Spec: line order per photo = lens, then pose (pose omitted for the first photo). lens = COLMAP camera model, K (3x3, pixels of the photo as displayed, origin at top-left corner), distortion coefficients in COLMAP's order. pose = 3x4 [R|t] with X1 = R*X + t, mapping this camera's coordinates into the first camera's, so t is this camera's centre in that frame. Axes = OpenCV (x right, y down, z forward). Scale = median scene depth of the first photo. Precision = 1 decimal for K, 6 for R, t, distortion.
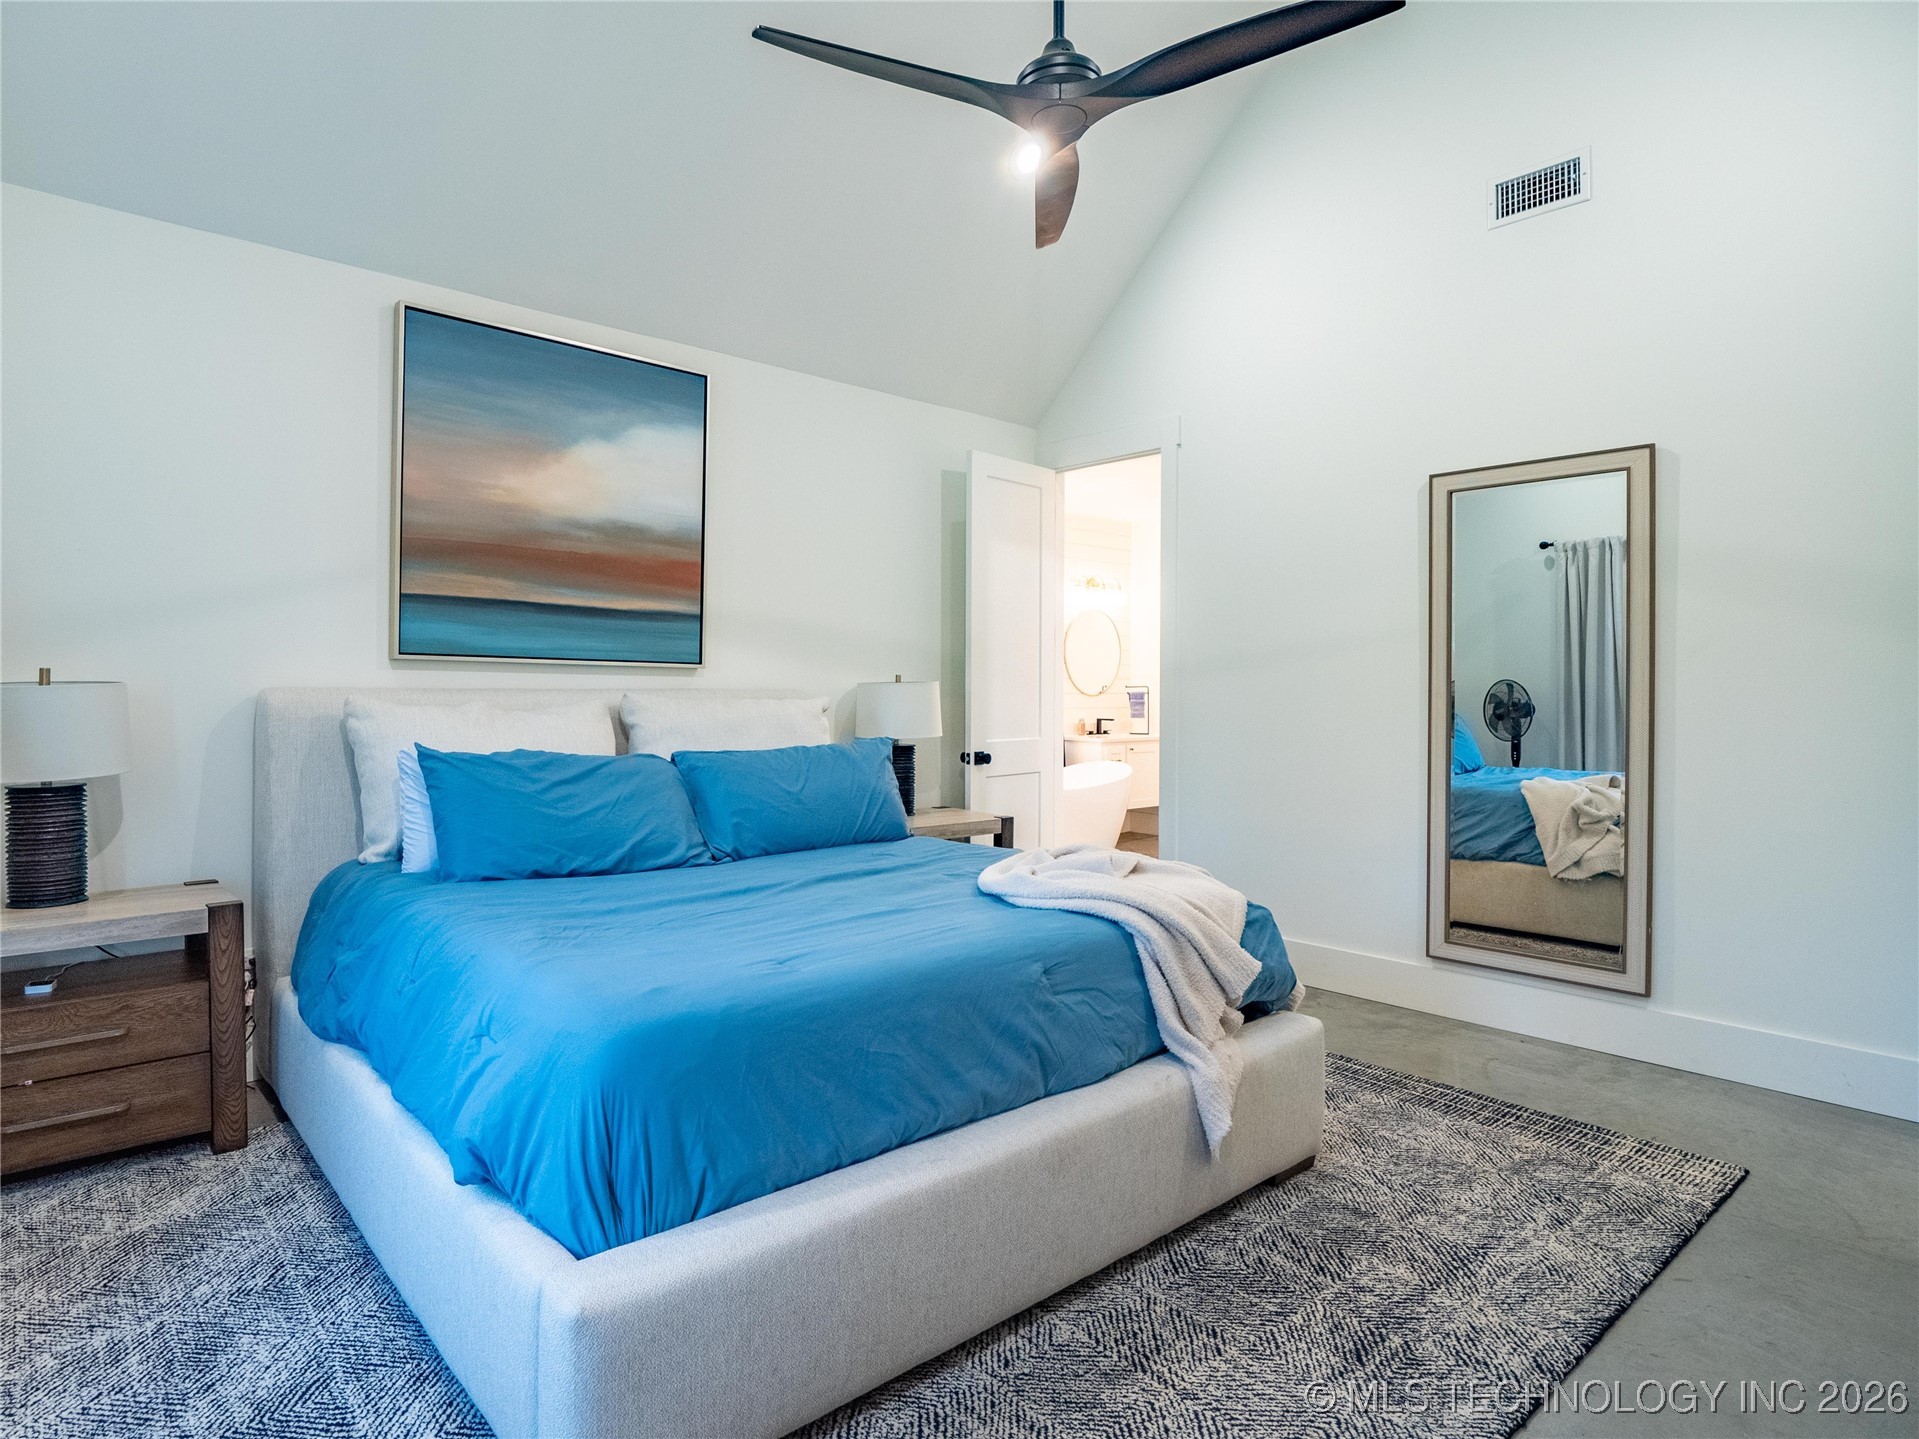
lens RADIAL K [[1085.3, 0, 917.4], [0, 1085.3, 692.4], [0, 0, 1]] dist [-0.020425, 0.002883]
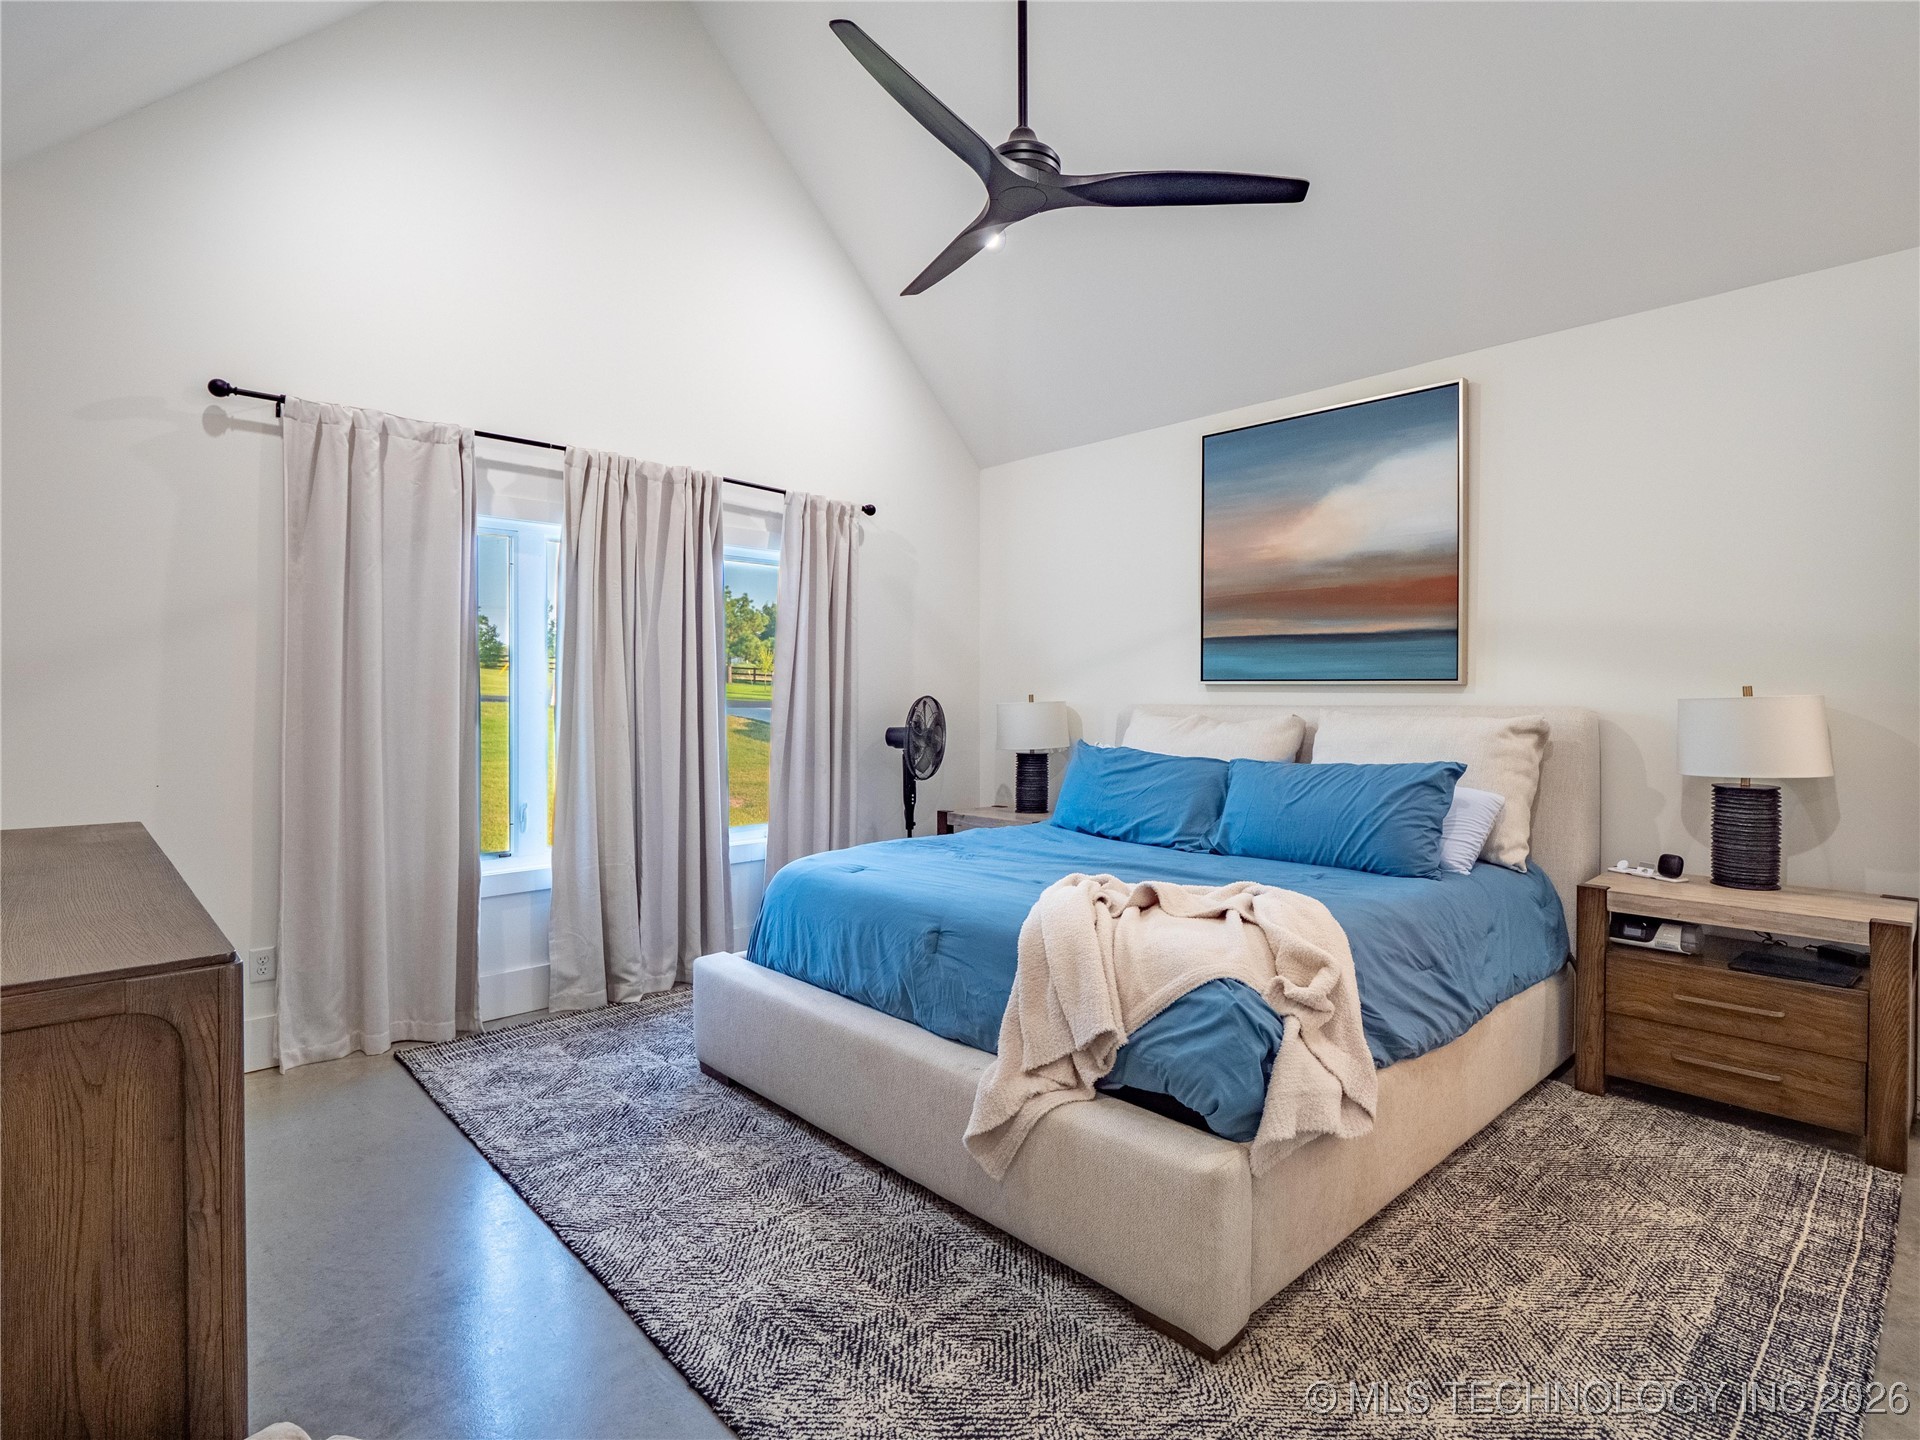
lens RADIAL K [[969.2, 0, 957.1], [0, 969.2, 702.1], [0, 0, 1]] dist [-0.018712, -0.000313]
pose [[0.036915, 0.000298, -0.999318, 0.785308], [0.002010, 0.999998, 0.000372, -0.008171], [0.999316, -0.002022, 0.036915, 0.622866]]
